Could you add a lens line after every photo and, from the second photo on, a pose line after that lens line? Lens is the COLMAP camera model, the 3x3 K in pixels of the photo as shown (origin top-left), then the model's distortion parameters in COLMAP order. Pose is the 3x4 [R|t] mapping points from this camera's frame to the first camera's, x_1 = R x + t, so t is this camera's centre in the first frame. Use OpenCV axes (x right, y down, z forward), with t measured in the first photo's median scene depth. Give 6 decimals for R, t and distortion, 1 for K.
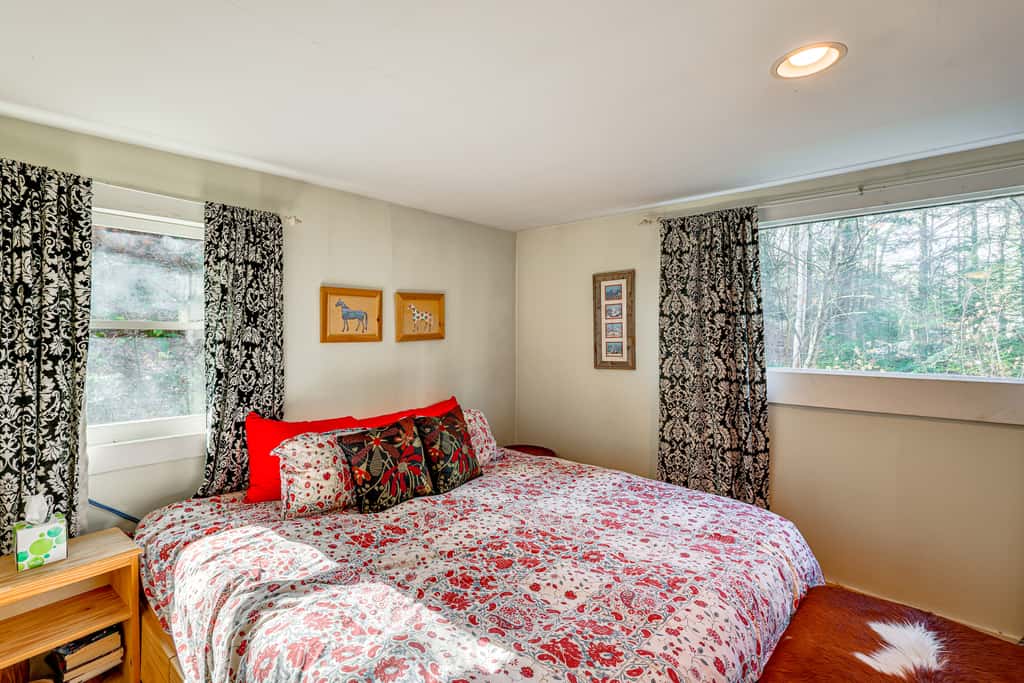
lens RADIAL K [[478.8, 0, 511.5], [0, 478.8, 341.8], [0, 0, 1]] dist [0.000947, 0.005224]
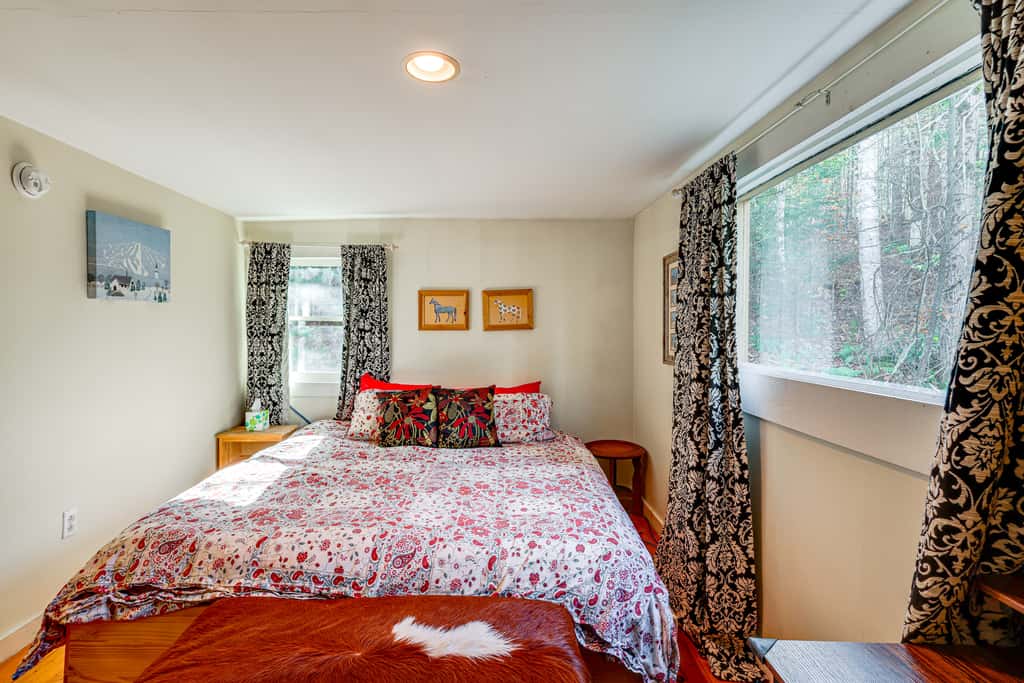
lens RADIAL K [[510.3, 0, 510.0], [0, 510.3, 333.3], [0, 0, 1]] dist [-0.003488, -0.000284]
pose [[0.659973, 0.010104, -0.751221, 0.999762], [-0.017270, 0.999849, -0.001724, 0.009522], [0.751090, 0.014111, 0.660048, 0.240830]]
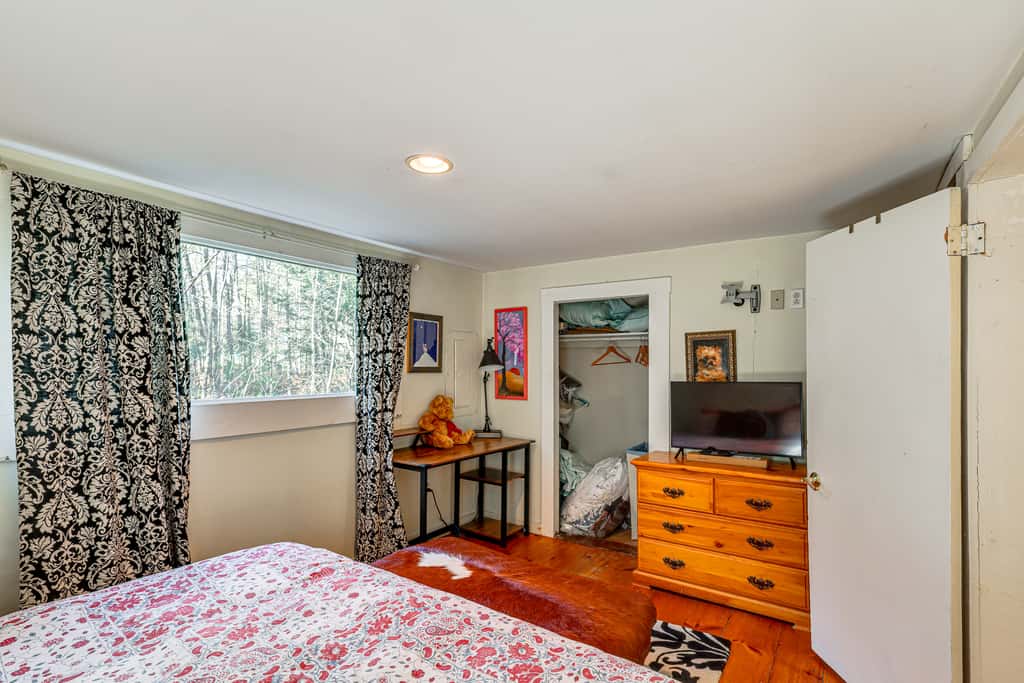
lens RADIAL K [[478.8, 0, 519.8], [0, 478.8, 367.0], [0, 0, 1]] dist [0.000947, 0.005224]
pose [[-0.129556, -0.011042, 0.991511, -0.466698], [0.004936, 0.999918, 0.011781, -0.019069], [-0.991560, 0.006421, -0.129491, 0.578028]]
